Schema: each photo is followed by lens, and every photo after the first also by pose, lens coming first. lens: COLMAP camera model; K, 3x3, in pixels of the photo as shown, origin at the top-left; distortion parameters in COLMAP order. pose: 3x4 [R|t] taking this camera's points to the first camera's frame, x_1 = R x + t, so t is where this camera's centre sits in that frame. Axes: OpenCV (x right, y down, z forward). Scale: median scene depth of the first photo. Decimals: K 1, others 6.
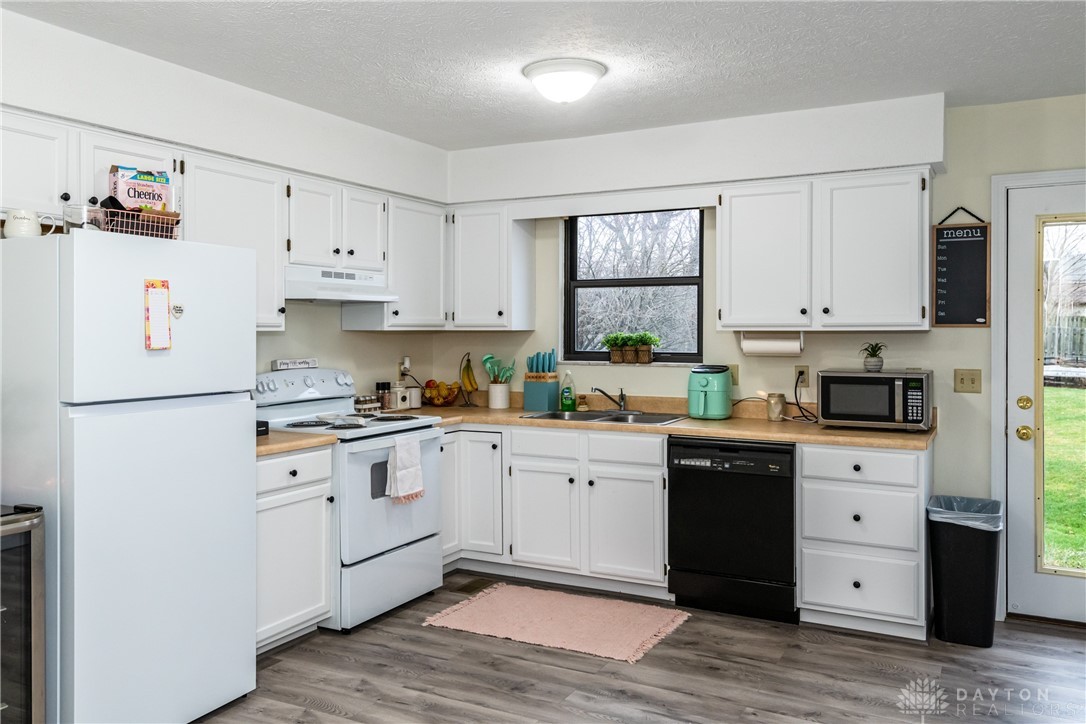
lens RADIAL K [[875.6, 0, 527.7], [0, 875.6, 340.9], [0, 0, 1]] dist [0.047883, -0.005015]
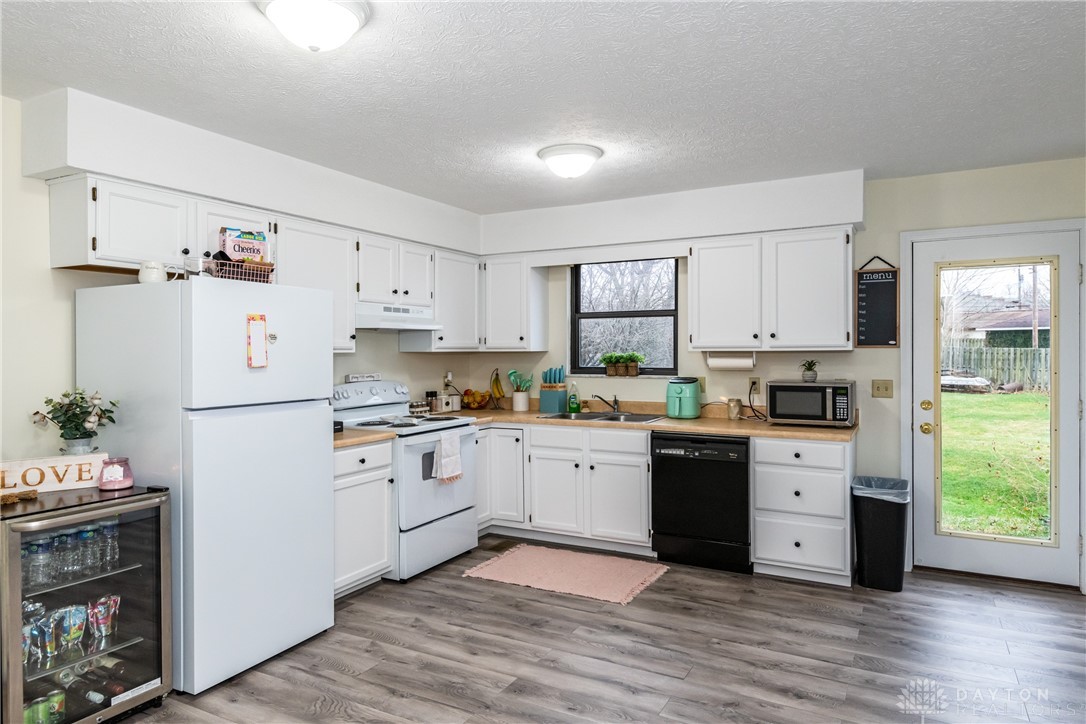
lens RADIAL K [[677.4, 0, 522.4], [0, 677.4, 358.7], [0, 0, 1]] dist [0.032514, -0.000104]
pose [[0.999750, -0.004324, -0.021948, -0.009778], [0.004297, 0.999990, -0.001273, 0.000099], [0.021954, 0.001178, 0.999758, -0.016436]]
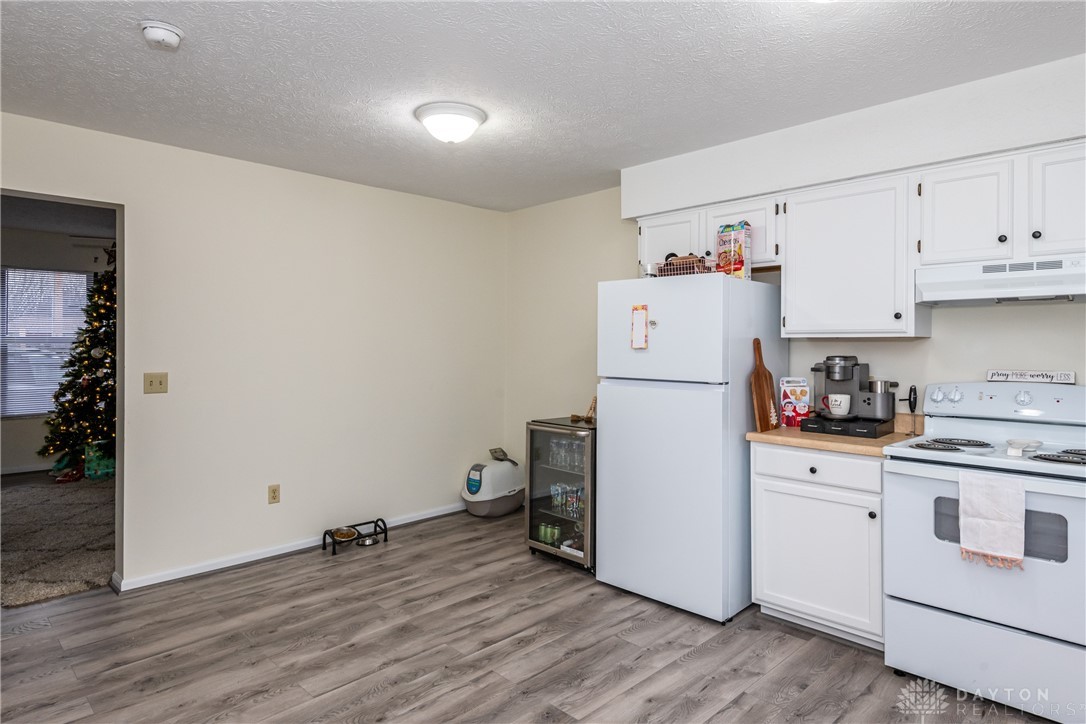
lens RADIAL K [[635.5, 0, 536.6], [0, 635.5, 343.7], [0, 0, 1]] dist [0.044869, -0.030742]
pose [[-0.290209, -0.000300, -0.956963, 0.479114], [-0.014897, 0.999880, 0.004204, -0.000591], [0.956847, 0.015476, -0.290179, 0.755071]]
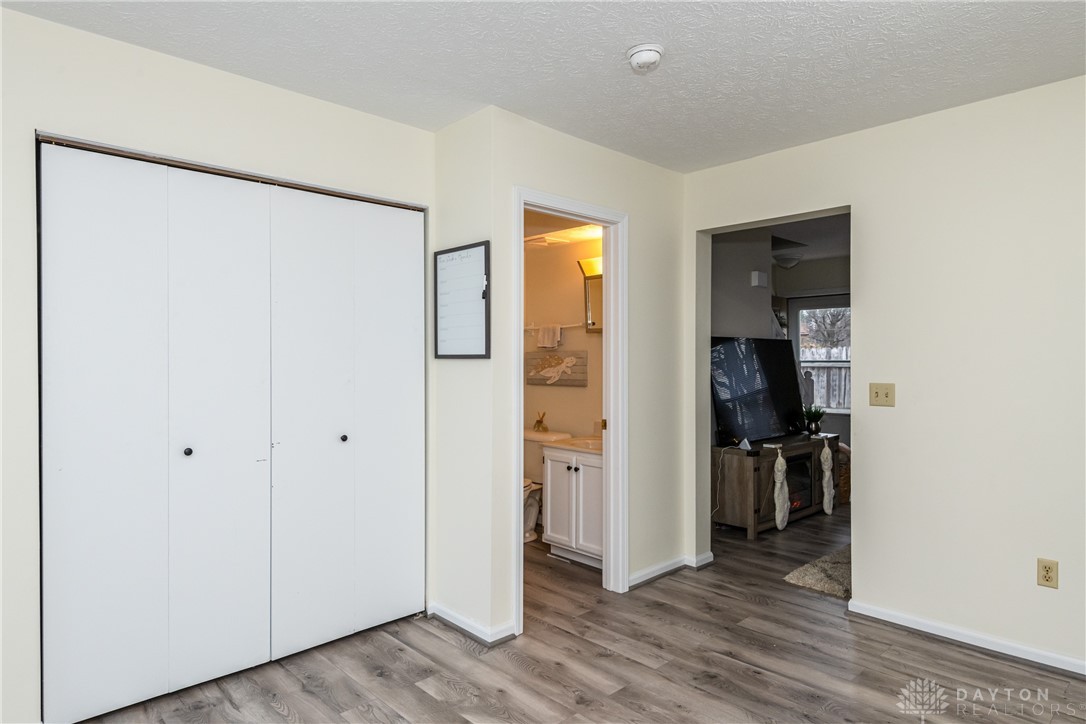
lens RADIAL K [[640.6, 0, 549.5], [0, 640.6, 359.9], [0, 0, 1]] dist [0.008425, -0.001492]
pose [[-0.951429, -0.000603, 0.307867, -0.007973], [0.003073, 0.999930, 0.011455, 0.009707], [-0.307852, 0.011845, -0.951360, 0.862752]]
